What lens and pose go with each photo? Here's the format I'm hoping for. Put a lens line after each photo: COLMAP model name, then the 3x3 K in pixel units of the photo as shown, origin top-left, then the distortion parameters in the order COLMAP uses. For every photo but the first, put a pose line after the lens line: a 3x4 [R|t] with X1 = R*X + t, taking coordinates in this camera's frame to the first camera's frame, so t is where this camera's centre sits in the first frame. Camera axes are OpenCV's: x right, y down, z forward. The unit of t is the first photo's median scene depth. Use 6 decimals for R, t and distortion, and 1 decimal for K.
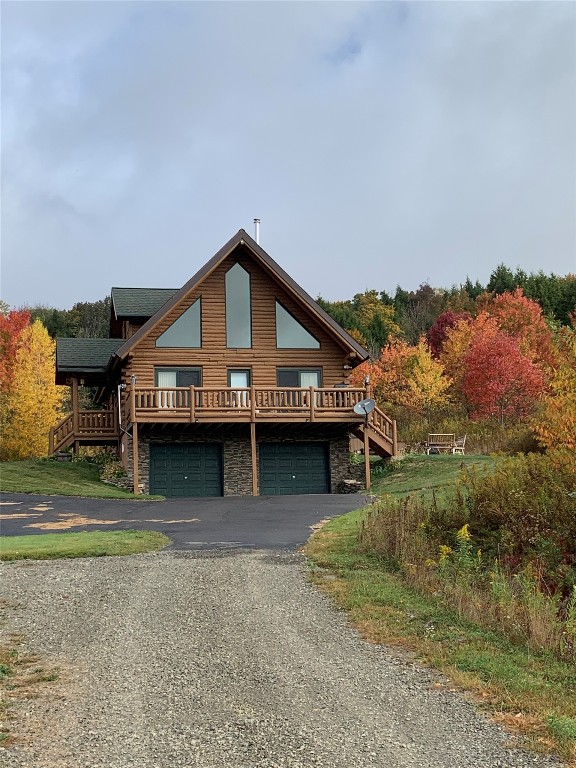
lens RADIAL K [[1552.7, 0, 288.4], [0, 1552.7, 383.0], [0, 0, 1]] dist [-0.022460, 0.000000]
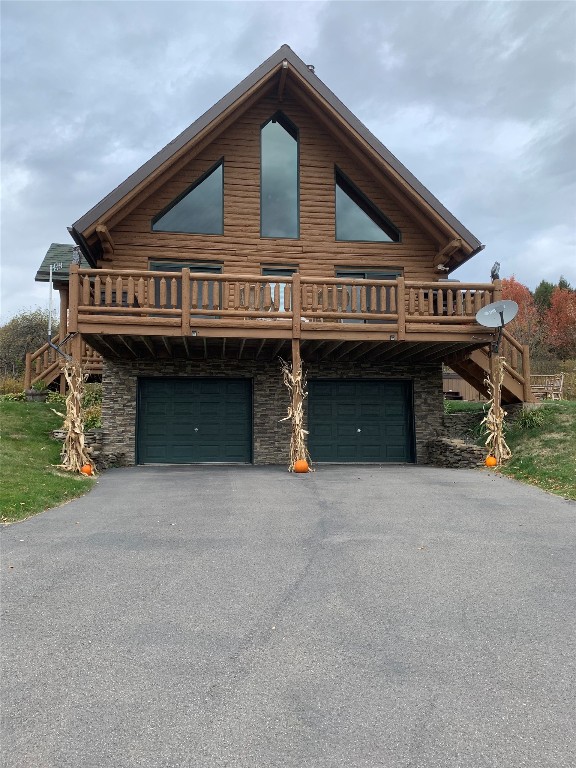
lens RADIAL K [[582.2, 0, 285.7], [0, 582.2, 388.8], [0, 0, 1]] dist [-0.042892, -0.004177]
pose [[0.997605, 0.014751, -0.067581, -0.011694], [-0.012546, 0.999379, 0.032943, 0.035144], [0.068025, -0.032016, 0.997170, 0.760700]]
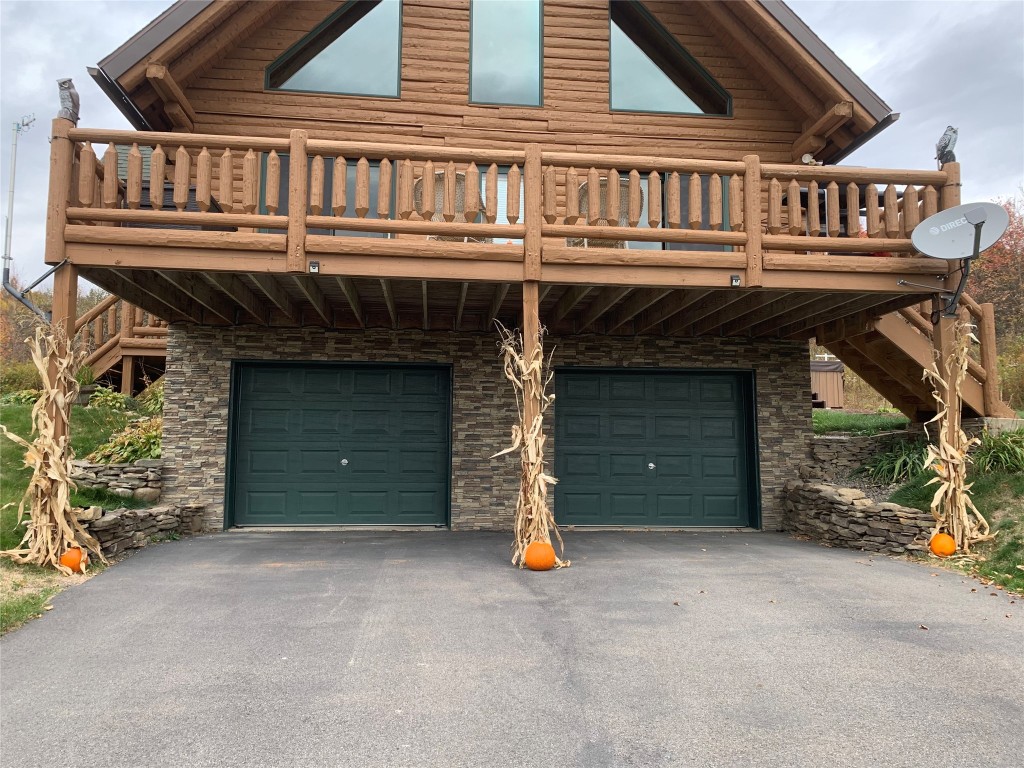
lens RADIAL K [[776.2, 0, 513.5], [0, 776.2, 378.5], [0, 0, 1]] dist [-0.042892, -0.004177]
pose [[0.996094, 0.022269, -0.085445, -0.013727], [-0.020173, 0.999476, 0.025311, 0.037169], [0.085964, -0.023488, 0.996021, 0.834989]]
